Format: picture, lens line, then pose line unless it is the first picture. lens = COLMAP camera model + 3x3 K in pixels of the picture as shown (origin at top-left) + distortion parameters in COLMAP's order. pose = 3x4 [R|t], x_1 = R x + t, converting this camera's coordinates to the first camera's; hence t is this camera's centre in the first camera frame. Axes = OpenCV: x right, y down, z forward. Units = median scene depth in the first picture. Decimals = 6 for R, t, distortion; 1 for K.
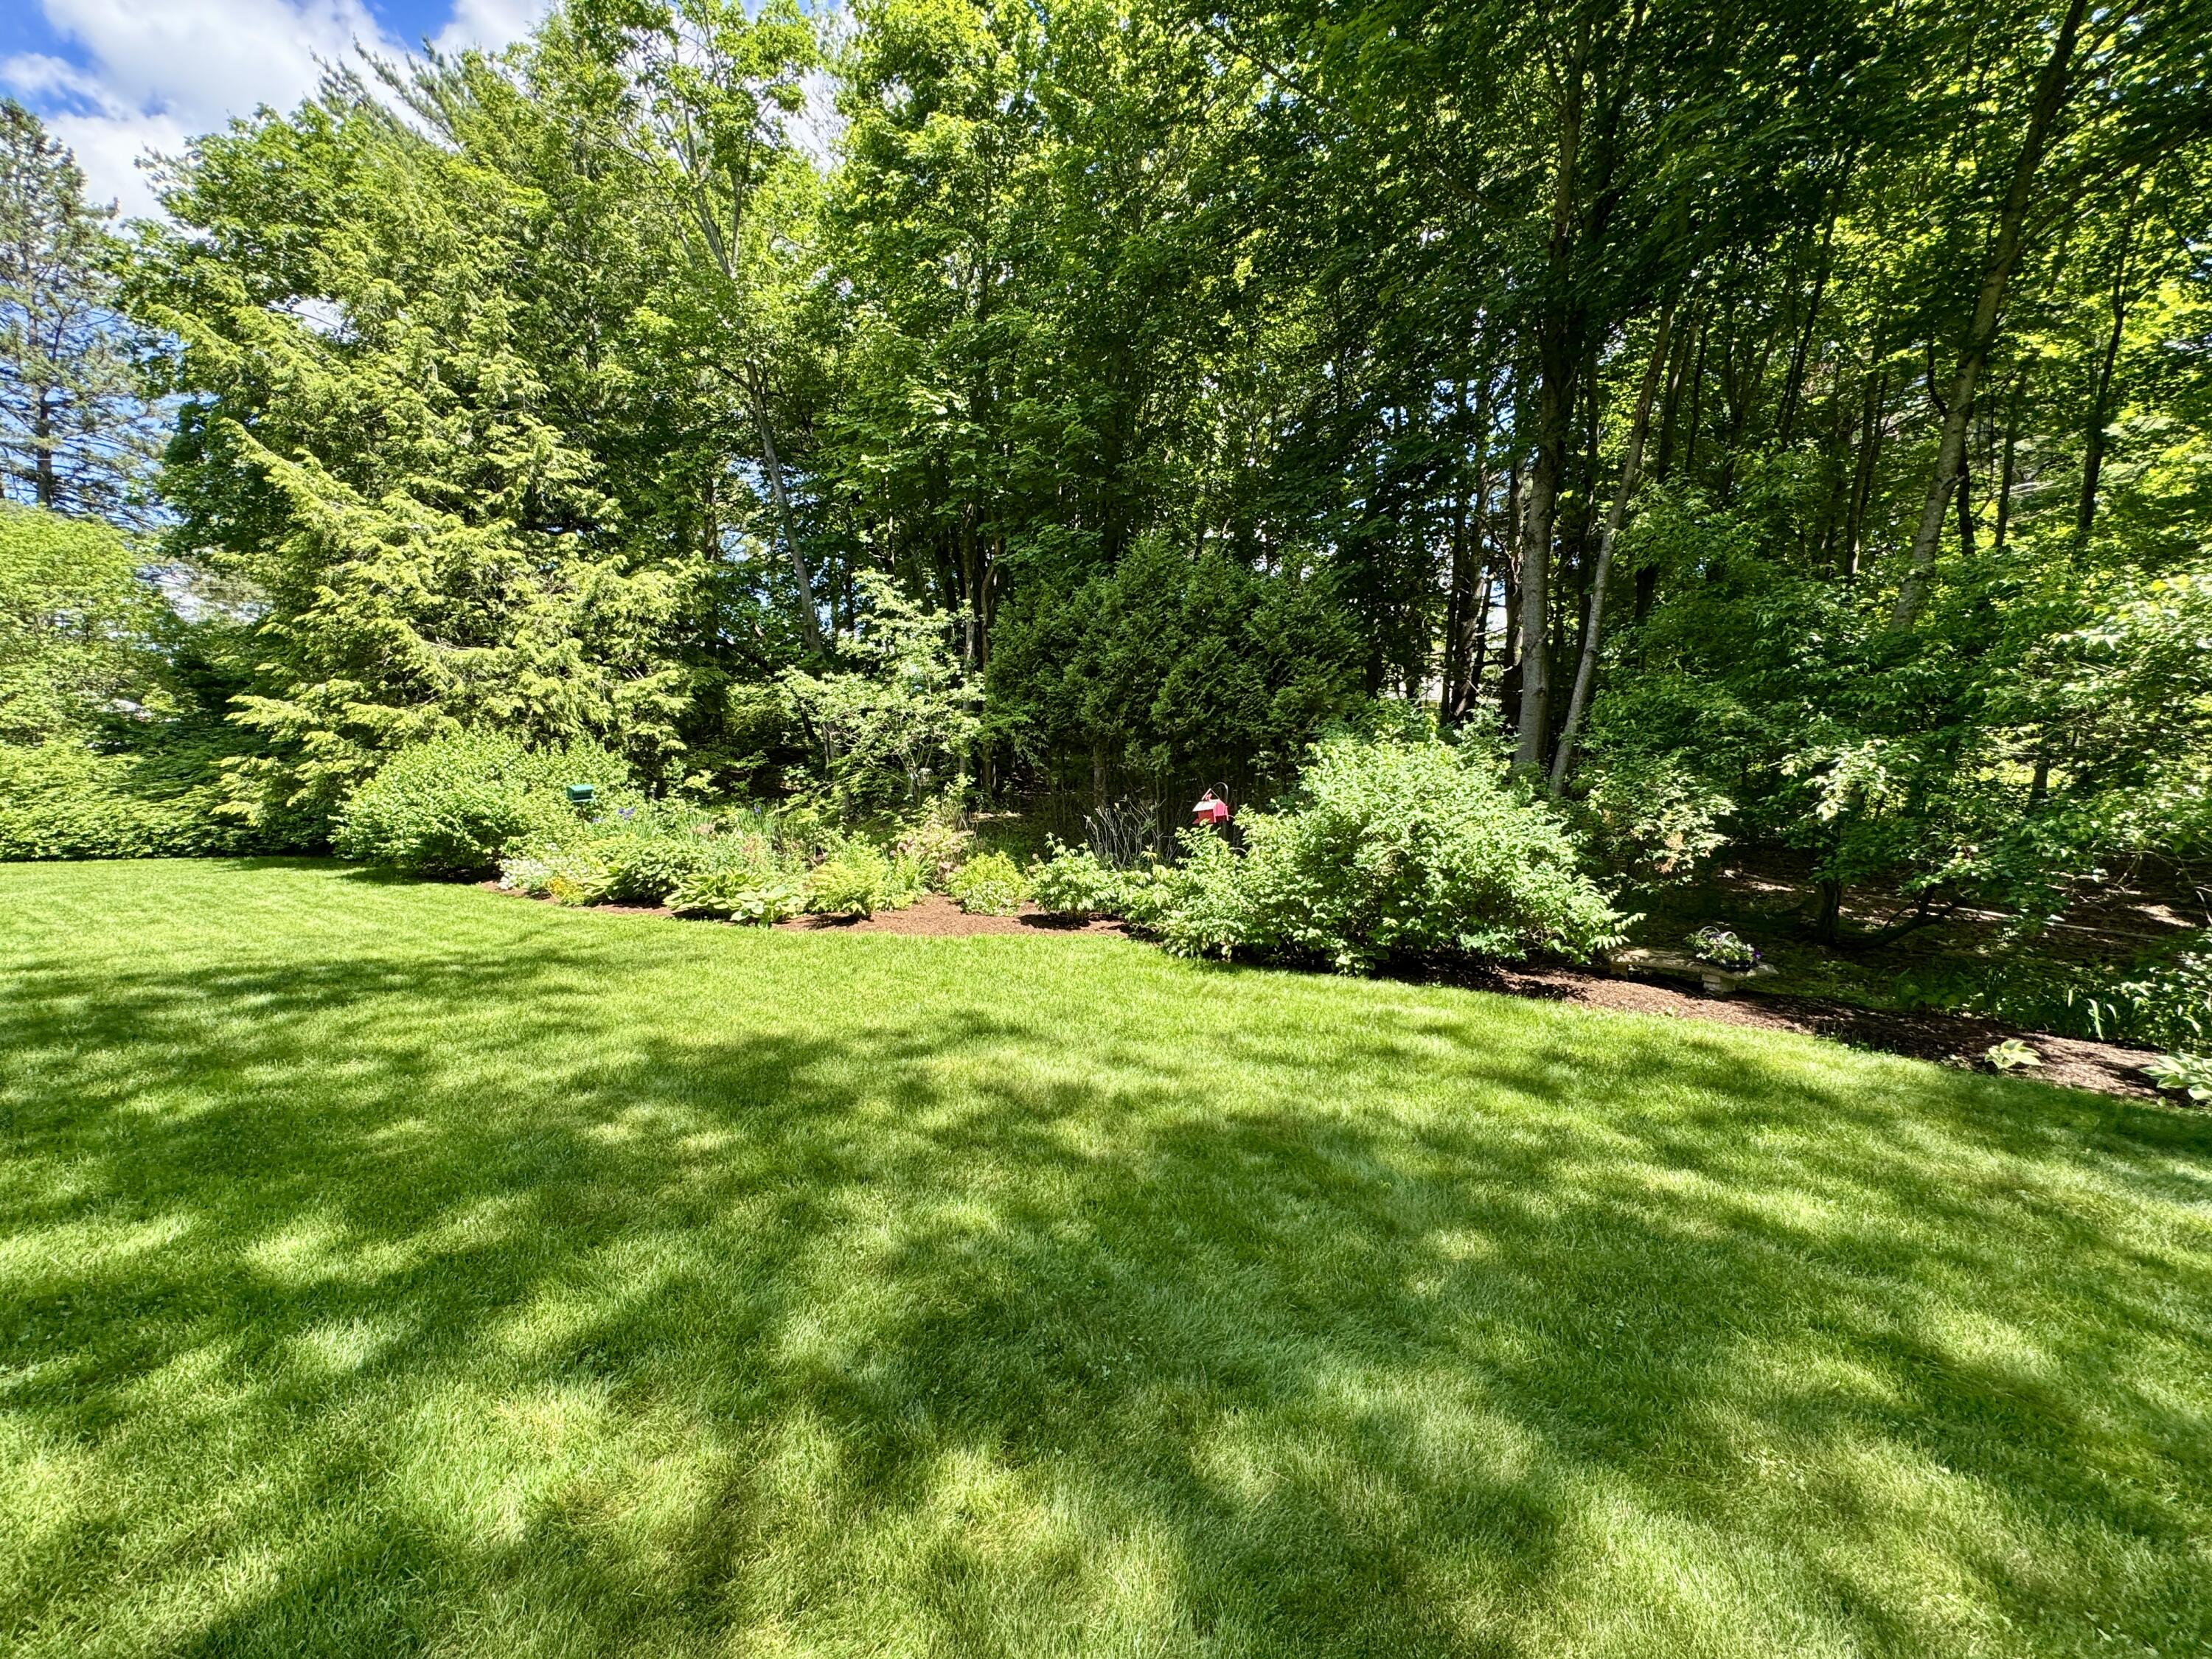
lens RADIAL K [[885.8, 0, 1102.3], [0, 885.8, 829.3], [0, 0, 1]] dist [-0.003355, 0.001005]
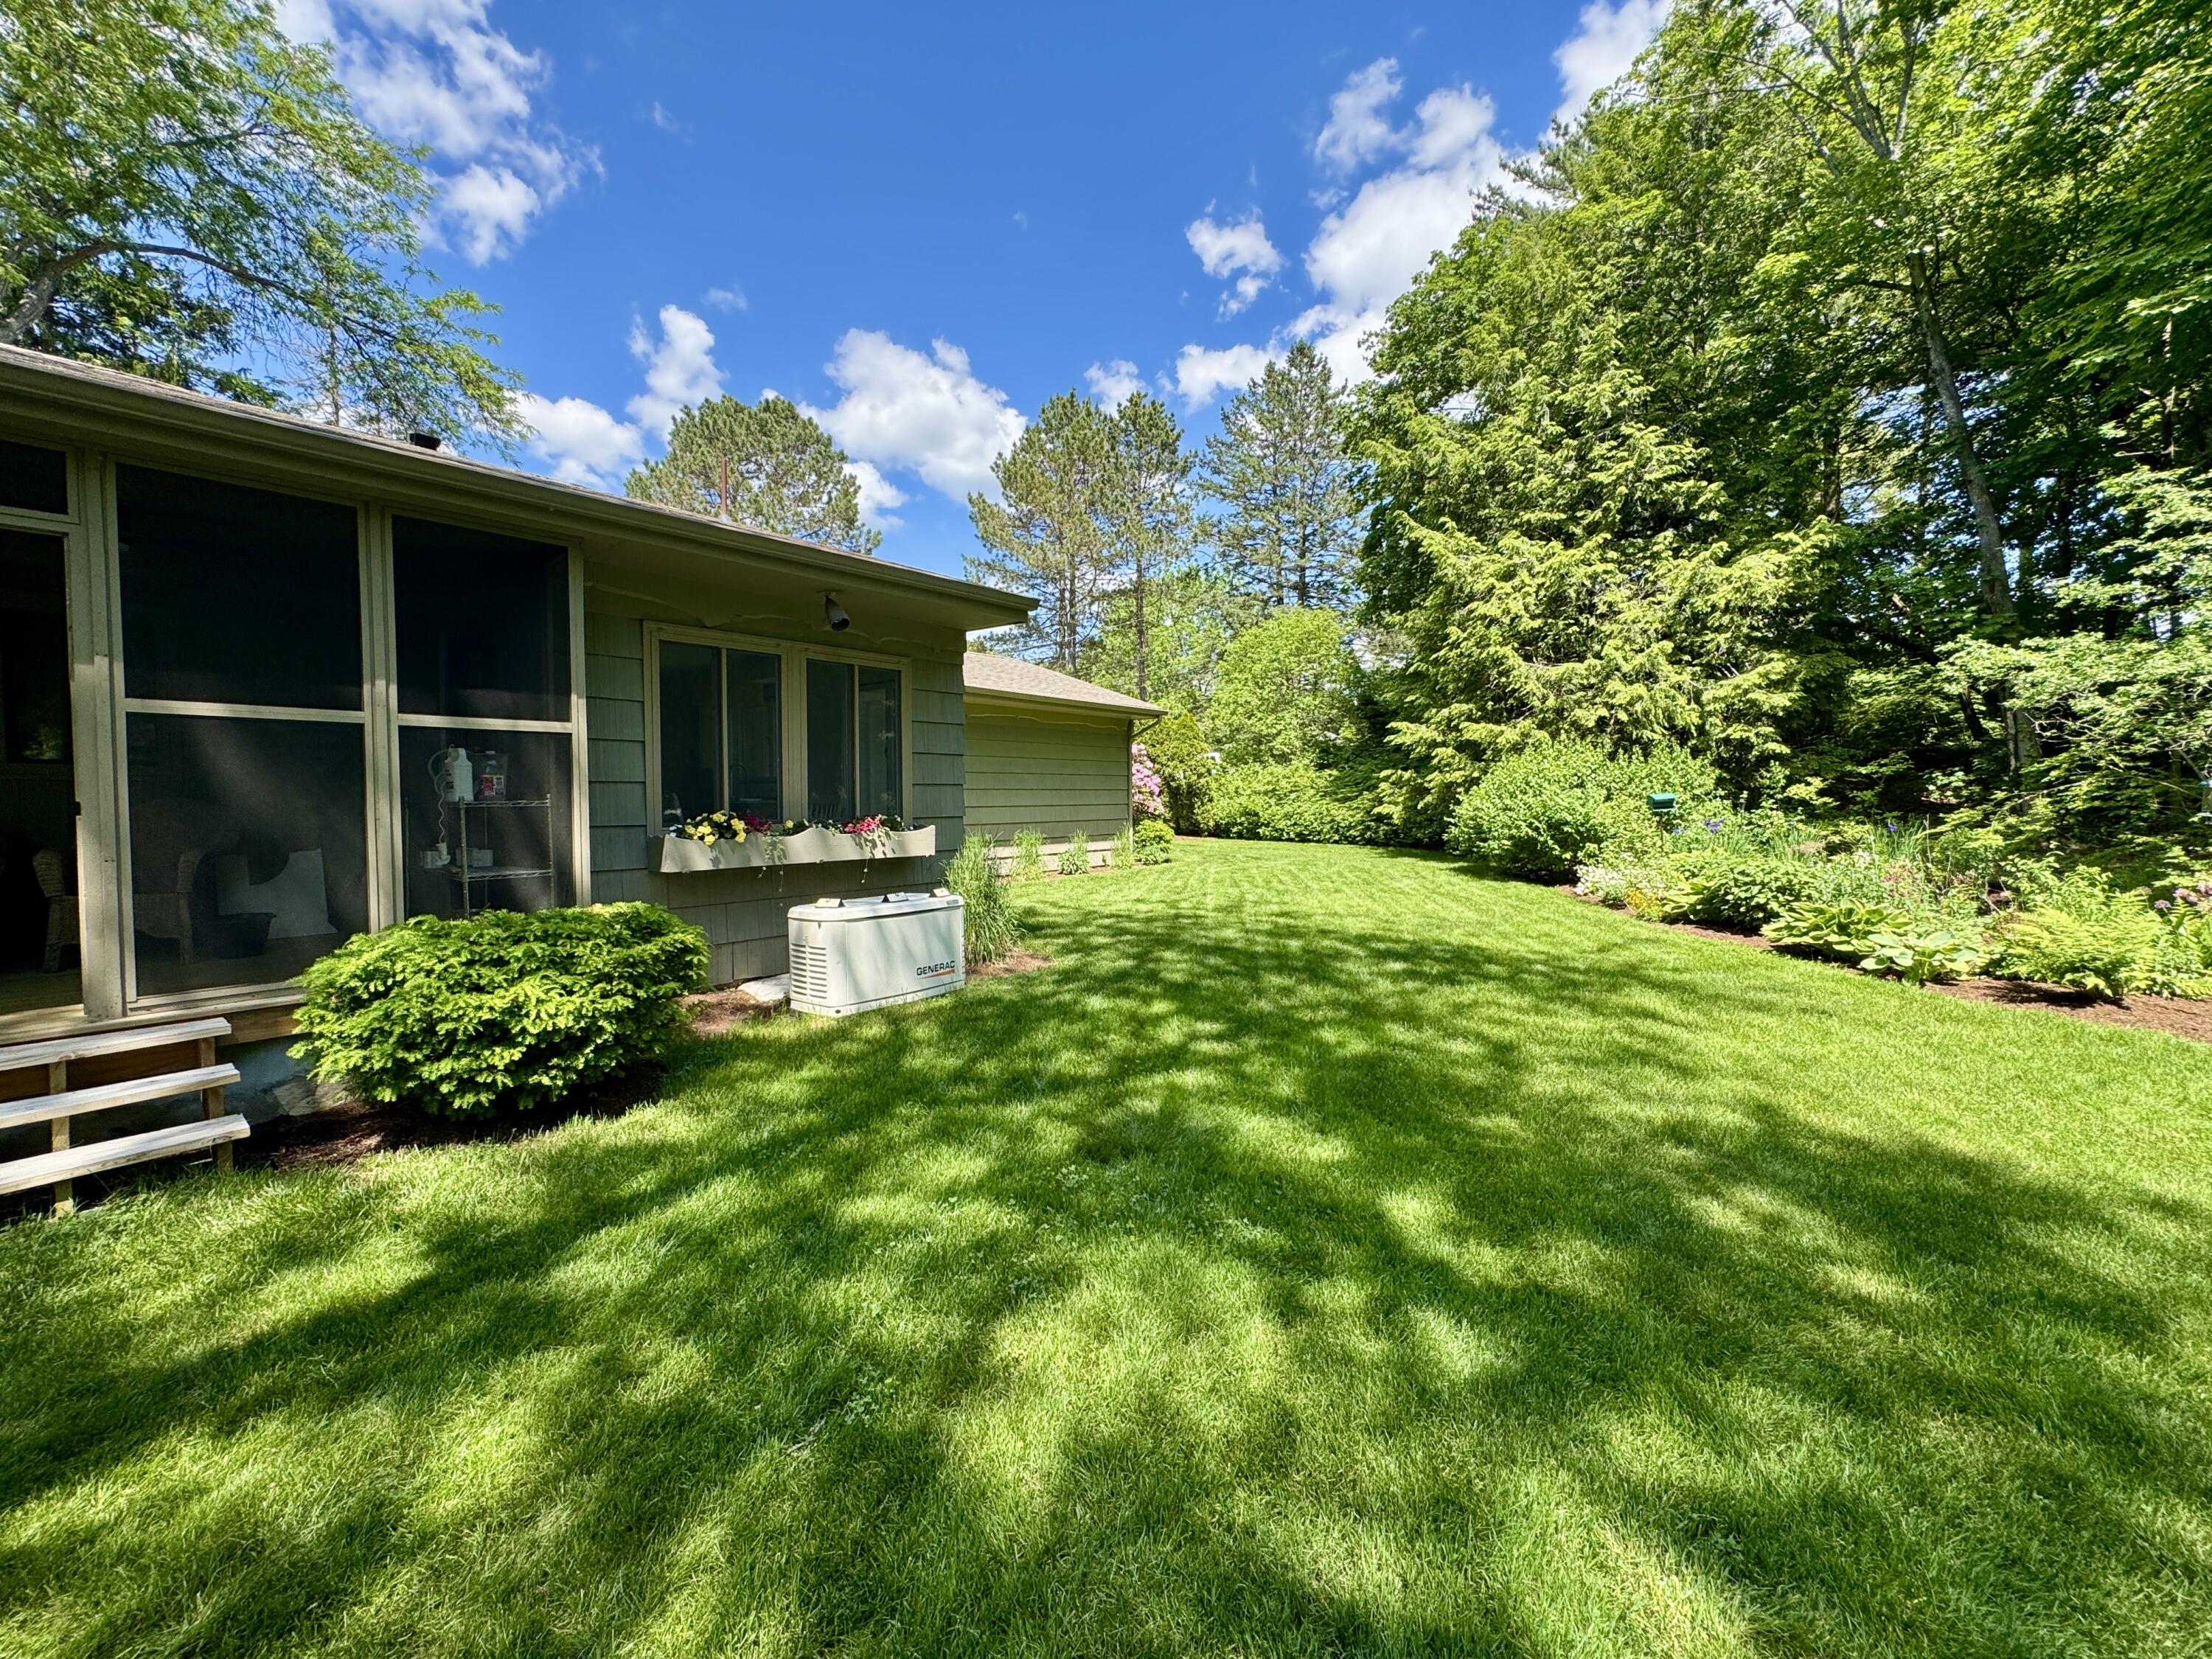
lens RADIAL K [[885.8, 0, 1102.5], [0, 885.8, 827.8], [0, 0, 1]] dist [-0.003355, 0.001005]
pose [[0.468566, 0.042161, -0.882422, -0.035254], [-0.053322, 0.998389, 0.019388, -0.000271], [0.881818, 0.037968, 0.470059, 0.029028]]
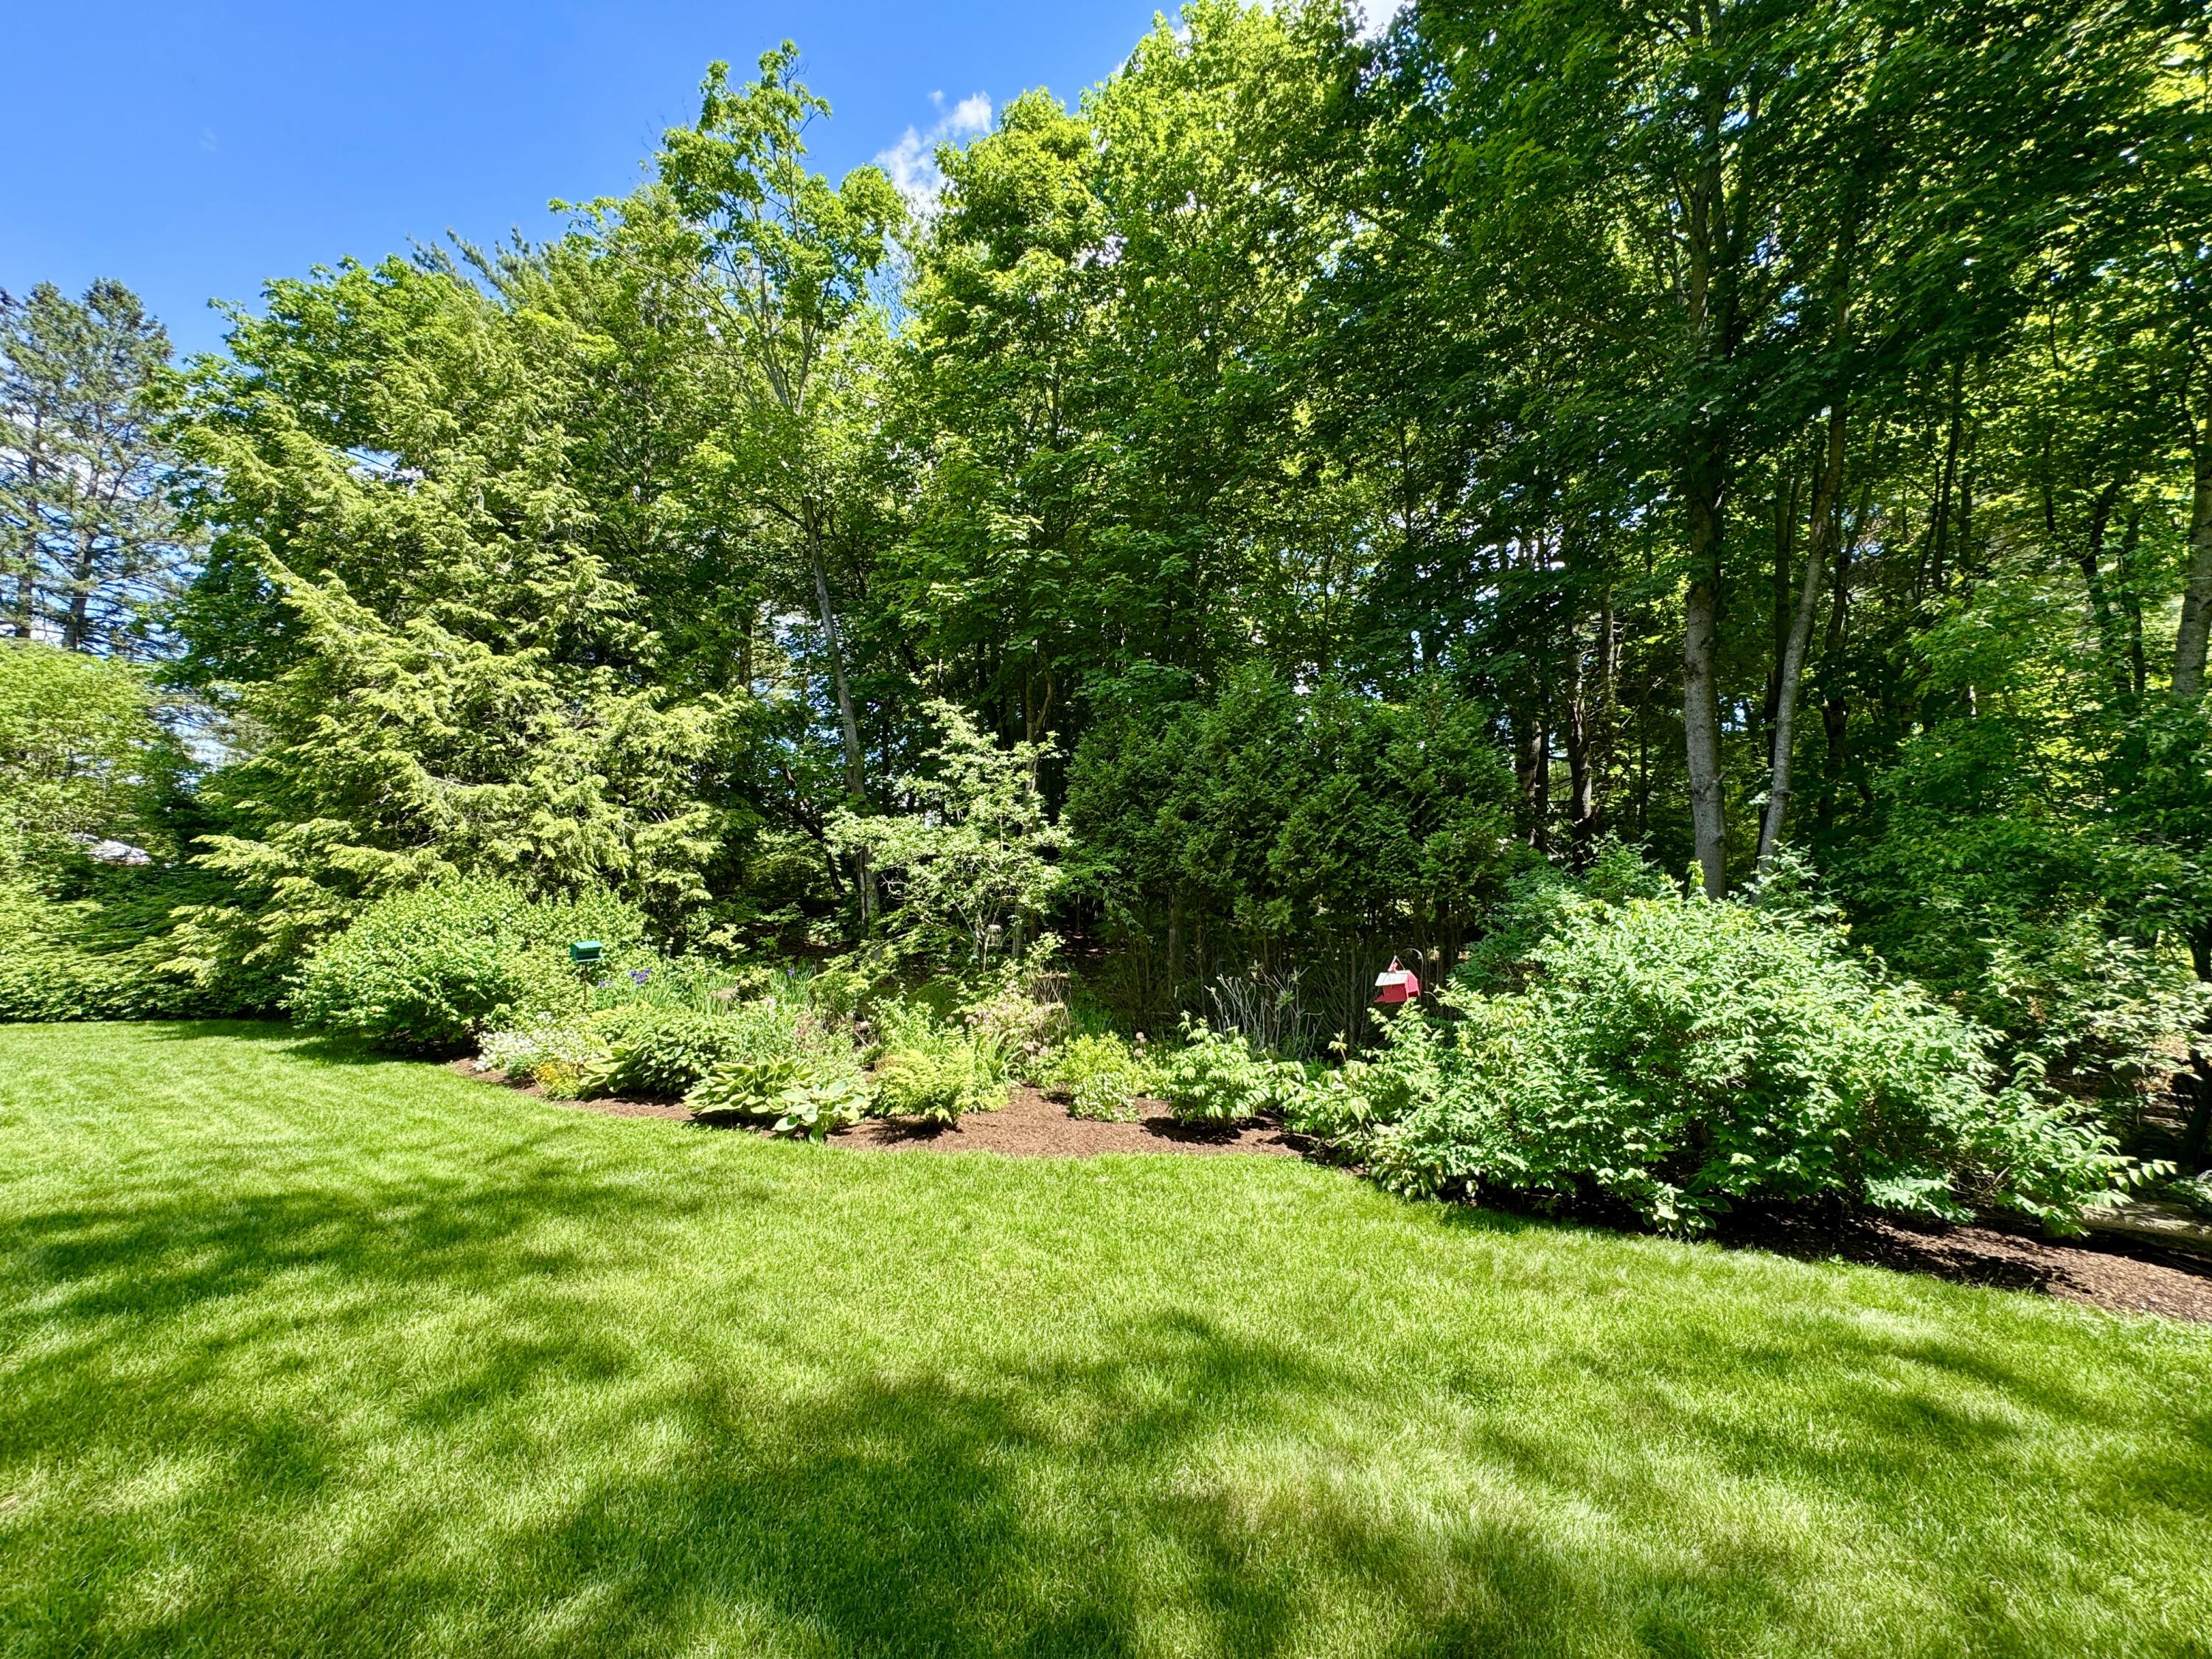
lens RADIAL K [[885.8, 0, 1105.6], [0, 885.8, 826.2], [0, 0, 1]] dist [-0.003355, 0.001005]
pose [[0.999975, 0.006818, -0.001812, -0.099785], [-0.007030, 0.984616, -0.174592, -0.015436], [0.000594, 0.174601, 0.984639, 0.157152]]
